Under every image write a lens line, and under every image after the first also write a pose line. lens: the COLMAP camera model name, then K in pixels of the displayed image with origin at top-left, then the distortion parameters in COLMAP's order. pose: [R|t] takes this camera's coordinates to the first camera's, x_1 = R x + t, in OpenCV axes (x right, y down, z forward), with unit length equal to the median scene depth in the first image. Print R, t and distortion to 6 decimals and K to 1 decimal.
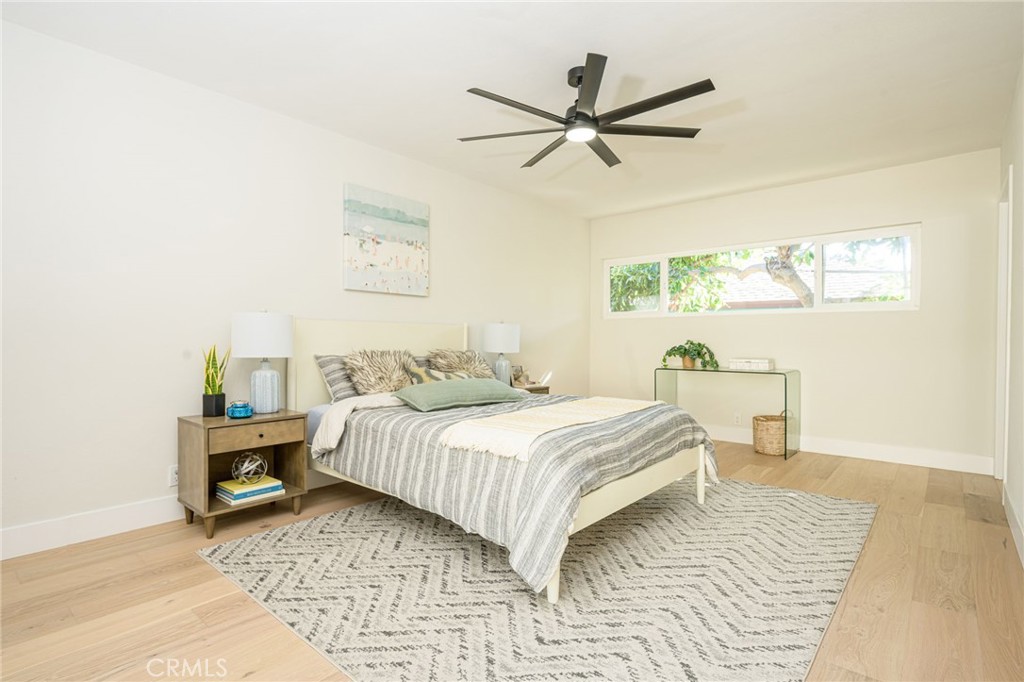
lens RADIAL K [[505.4, 0, 513.2], [0, 505.4, 341.1], [0, 0, 1]] dist [-0.000144, 0.000002]
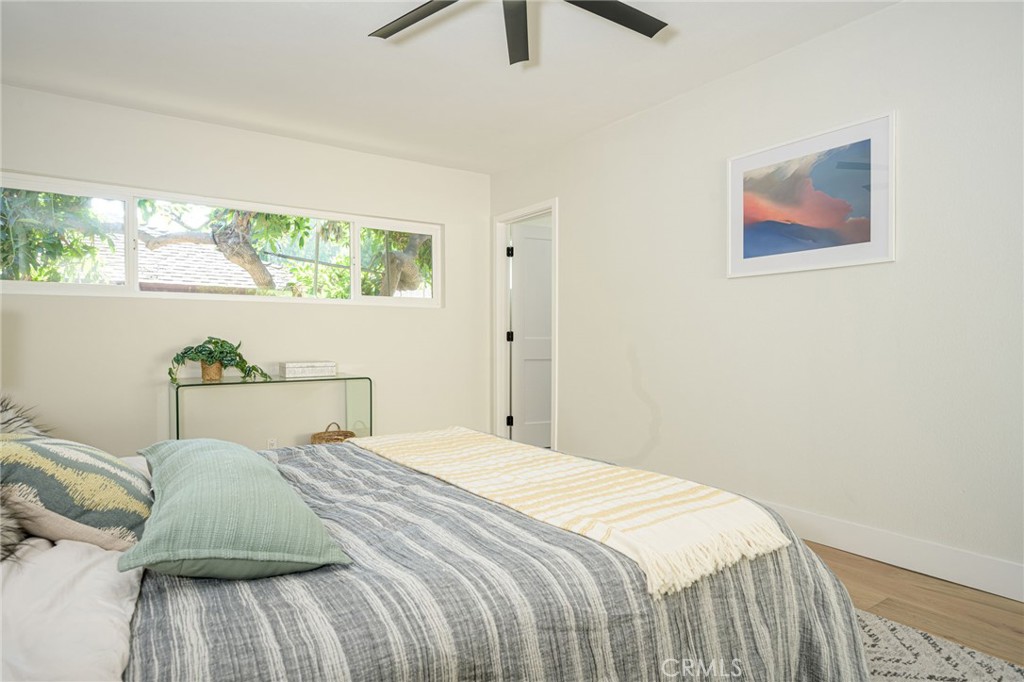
lens RADIAL K [[587.1, 0, 513.4], [0, 587.1, 343.2], [0, 0, 1]] dist [0.000964, 0.000118]
pose [[0.227195, -0.004371, 0.973840, -0.273257], [0.005335, 0.999981, 0.003244, 0.006197], [-0.973835, 0.004458, 0.227214, 0.465635]]
